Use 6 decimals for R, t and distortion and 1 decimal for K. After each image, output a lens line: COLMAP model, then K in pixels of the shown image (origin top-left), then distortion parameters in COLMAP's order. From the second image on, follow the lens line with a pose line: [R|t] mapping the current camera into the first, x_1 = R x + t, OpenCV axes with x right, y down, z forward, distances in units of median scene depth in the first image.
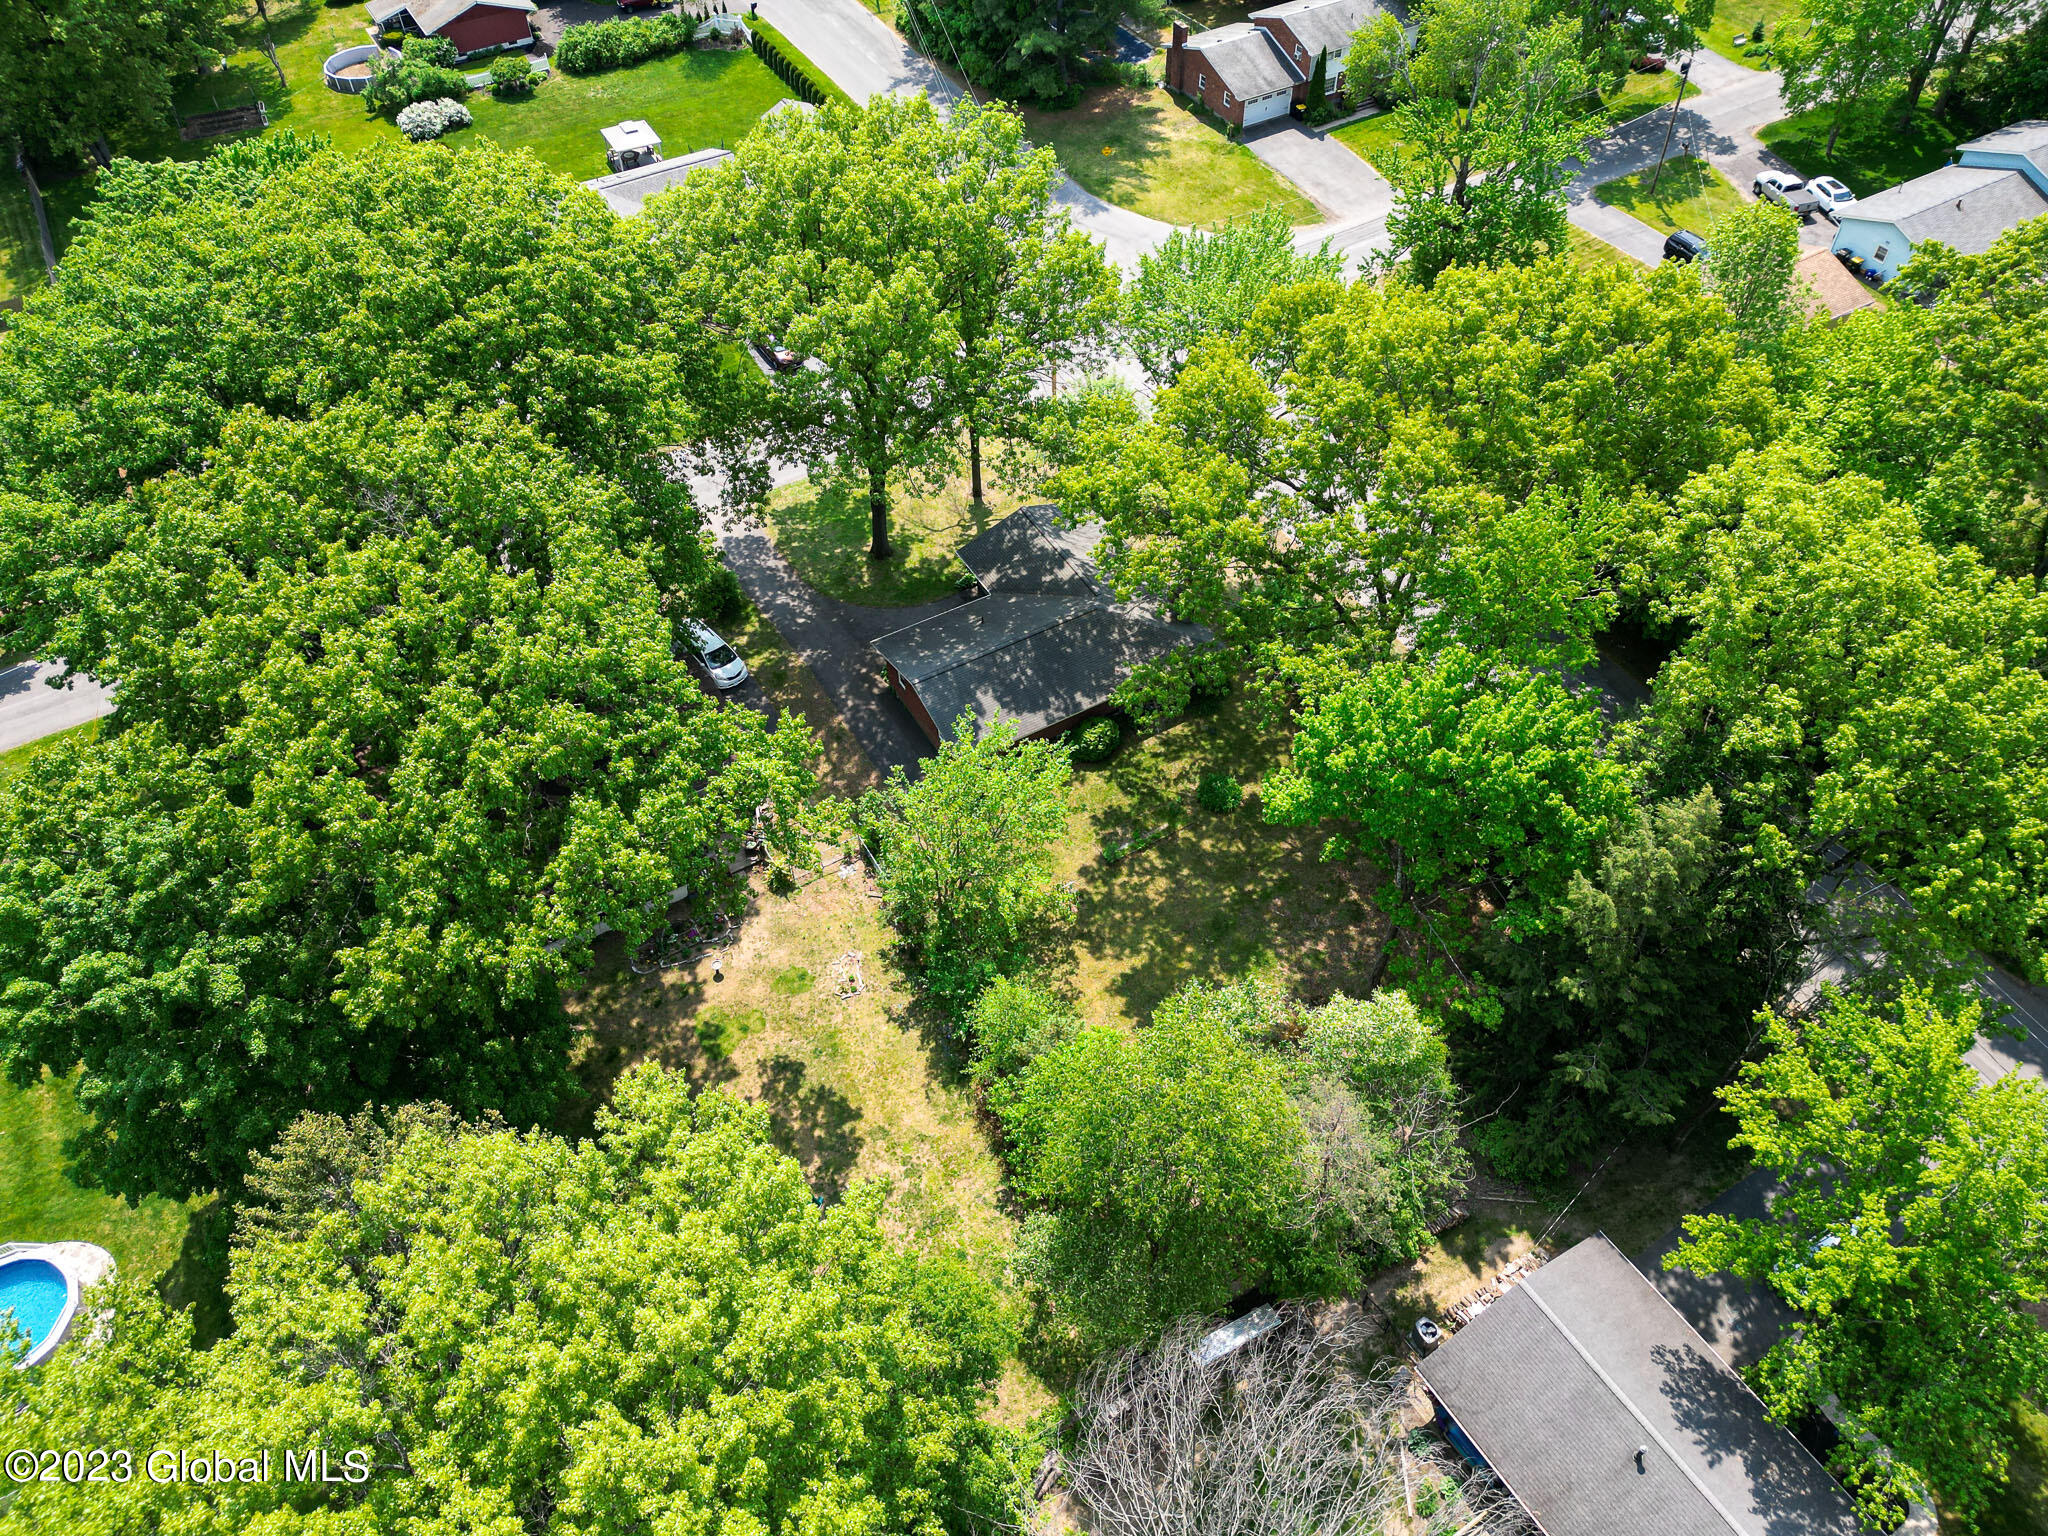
lens RADIAL K [[1429.6, 0, 1024.0], [0, 1429.6, 768.0], [0, 0, 1]] dist [0.059984, -0.001965]
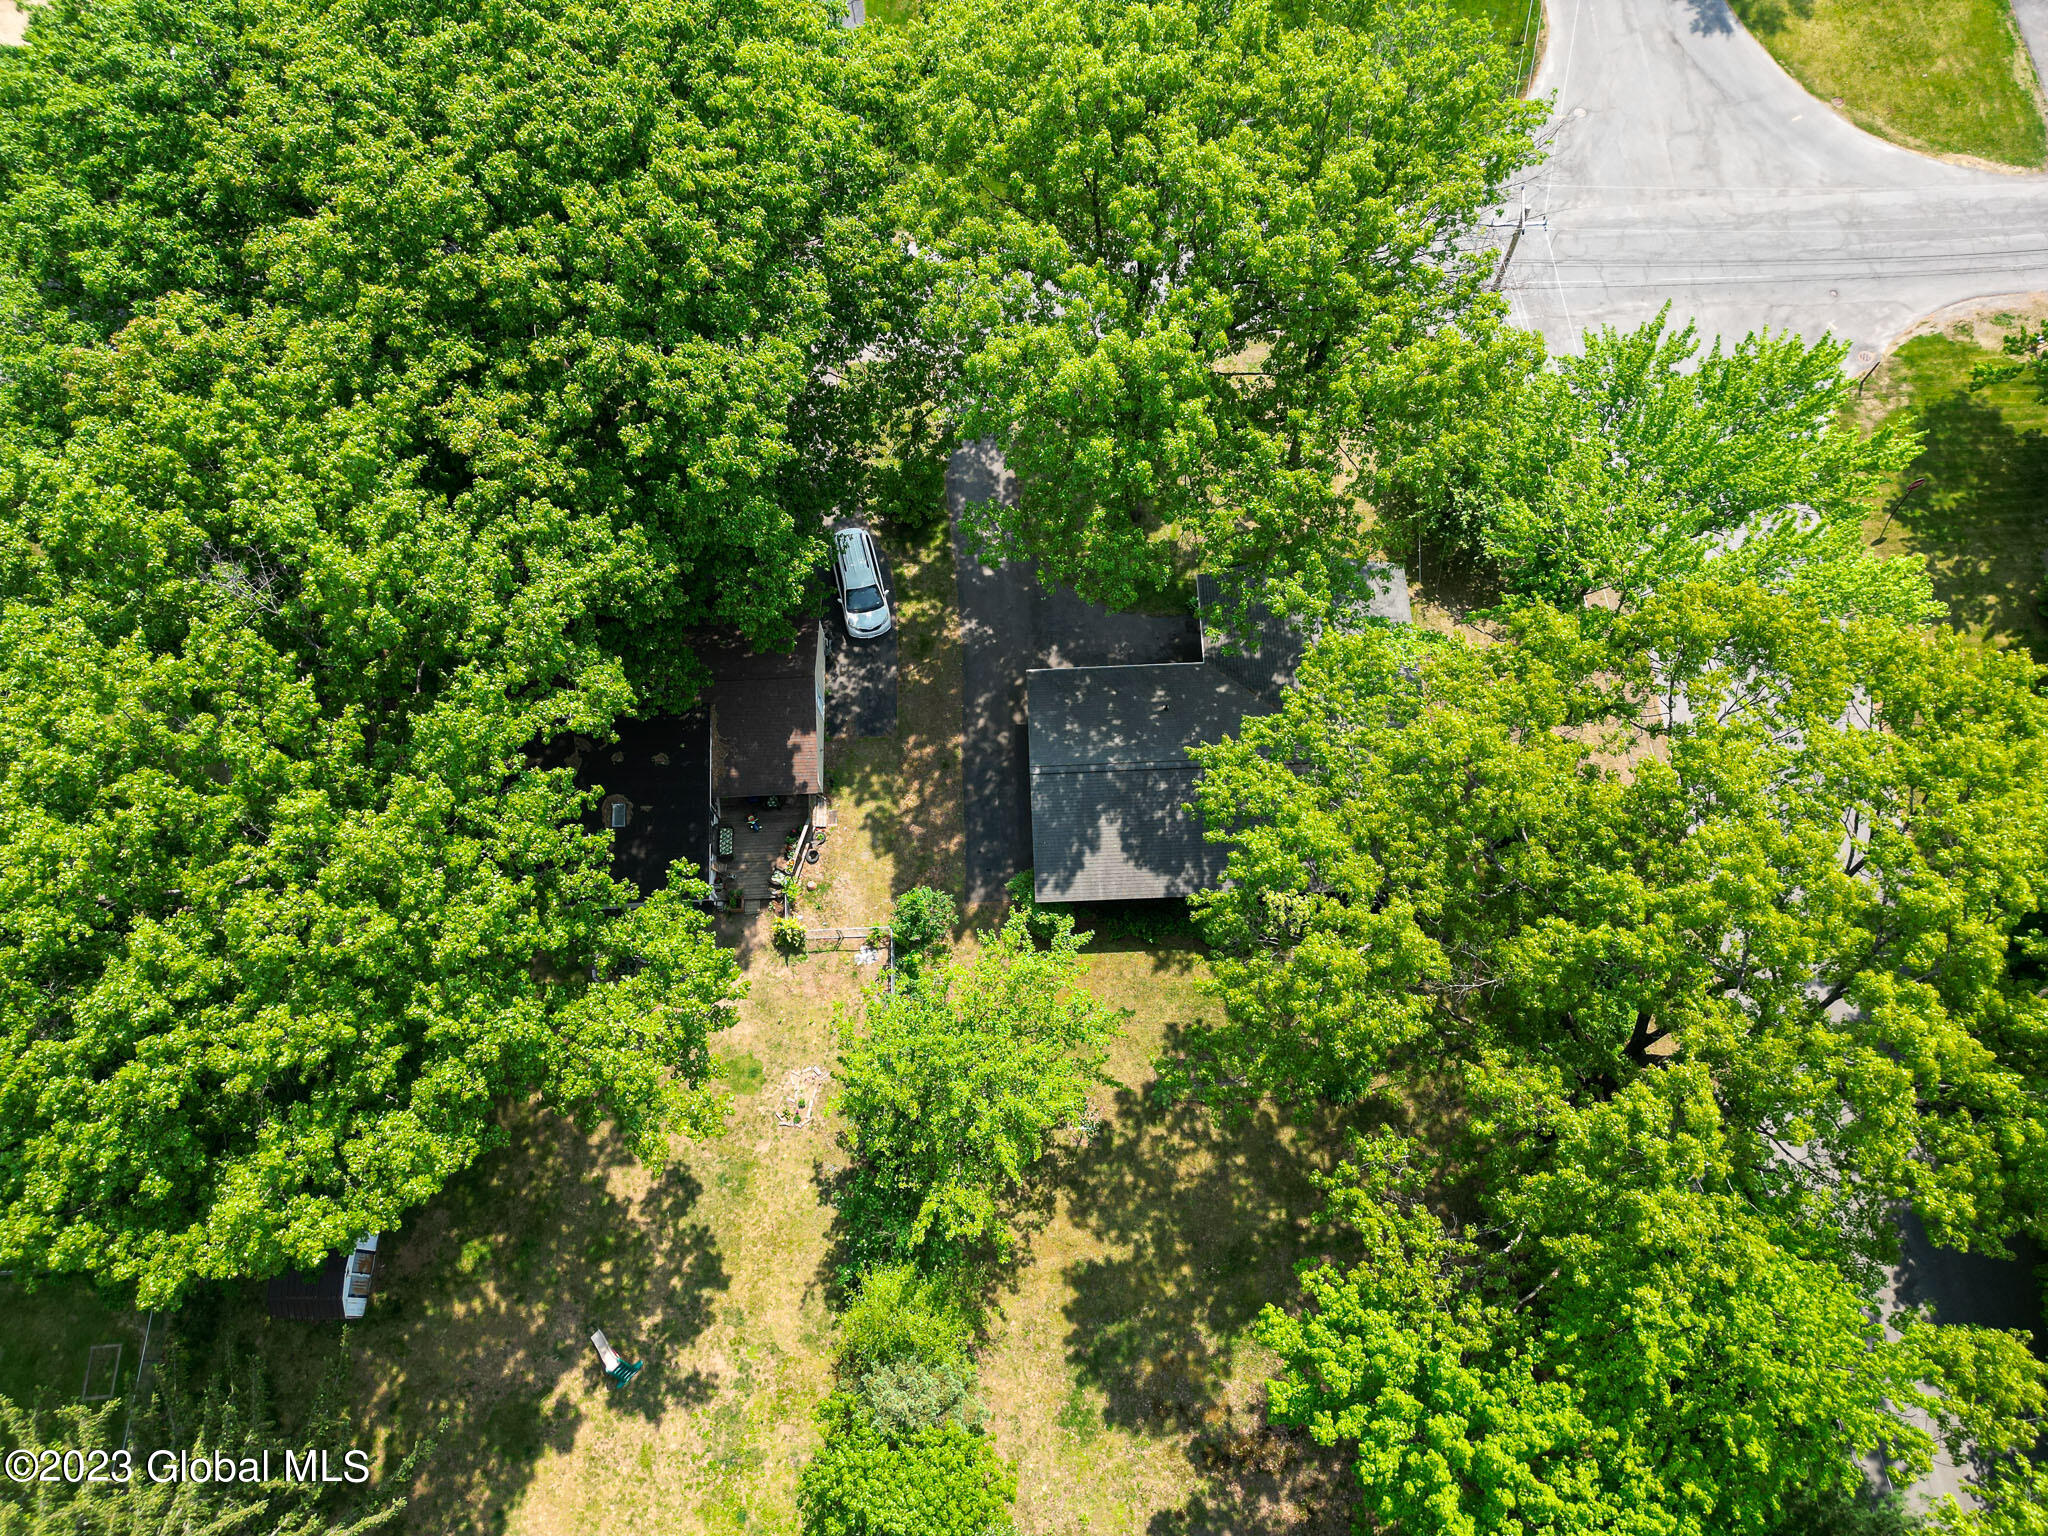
lens RADIAL K [[1429.6, 0, 1024.0], [0, 1429.6, 768.0], [0, 0, 1]] dist [0.059984, -0.001965]
pose [[0.885592, 0.426376, -0.184202, 0.065475], [-0.343593, 0.868258, 0.357872, -0.368145], [0.312523, -0.253638, 0.915422, 0.320076]]
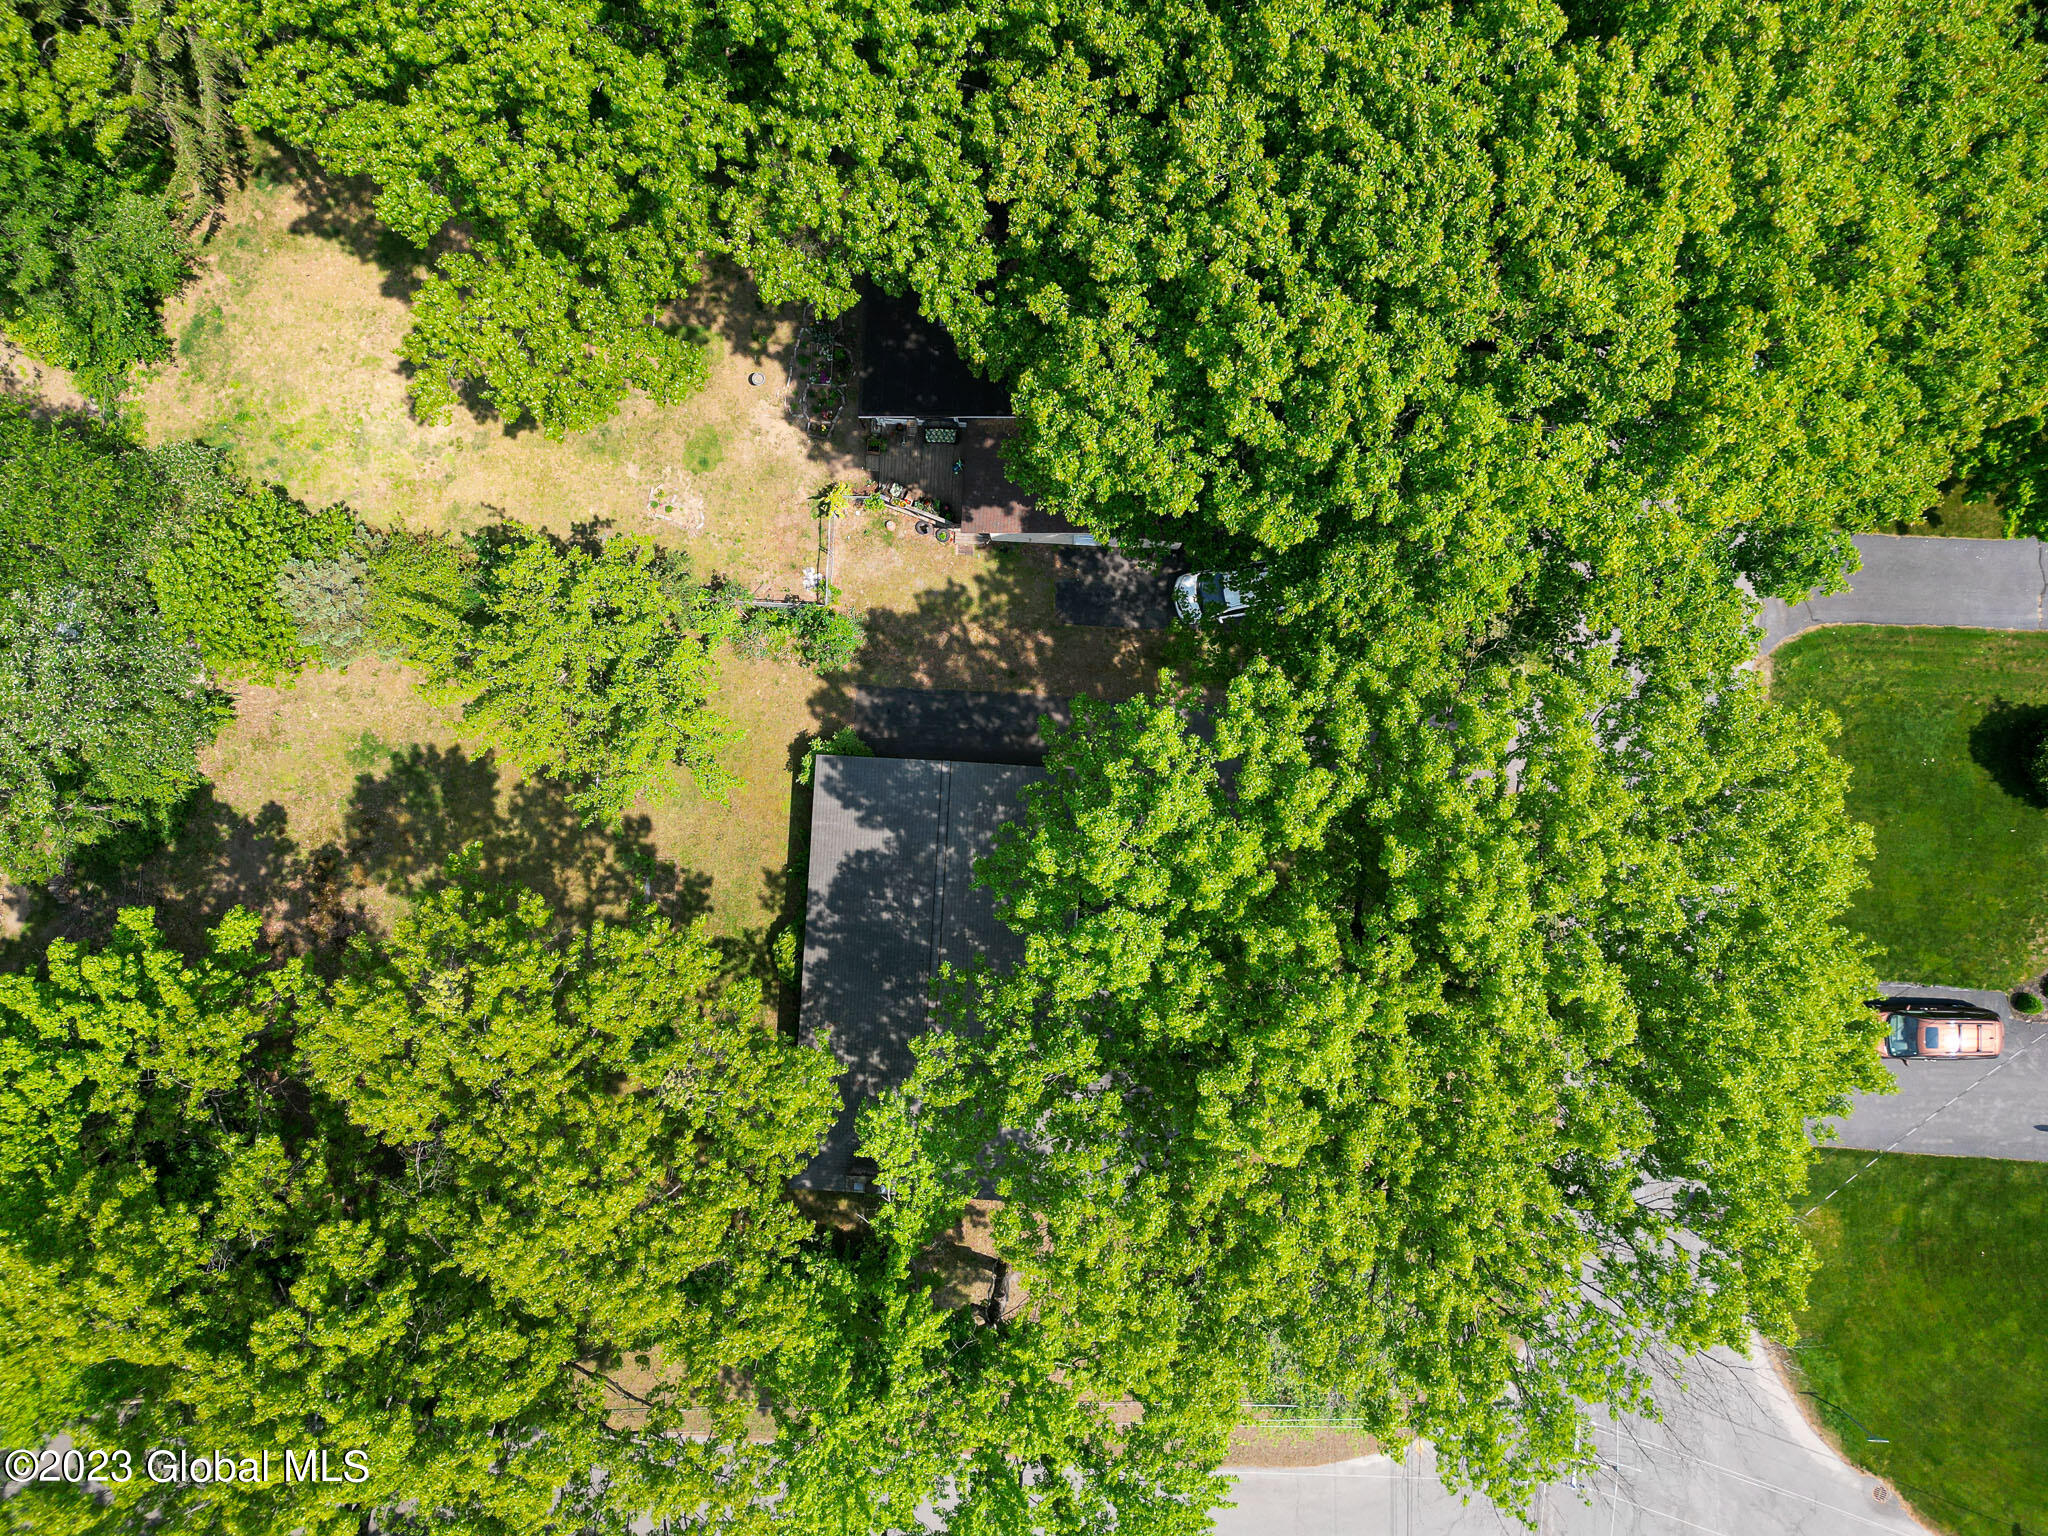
lens RADIAL K [[1429.6, 0, 1024.0], [0, 1429.6, 768.0], [0, 0, 1]] dist [0.059984, -0.001965]
pose [[-0.541350, 0.840635, 0.016501, -0.119318], [-0.614841, -0.409178, 0.674199, -0.621225], [0.573508, 0.354832, 0.738365, 0.541653]]
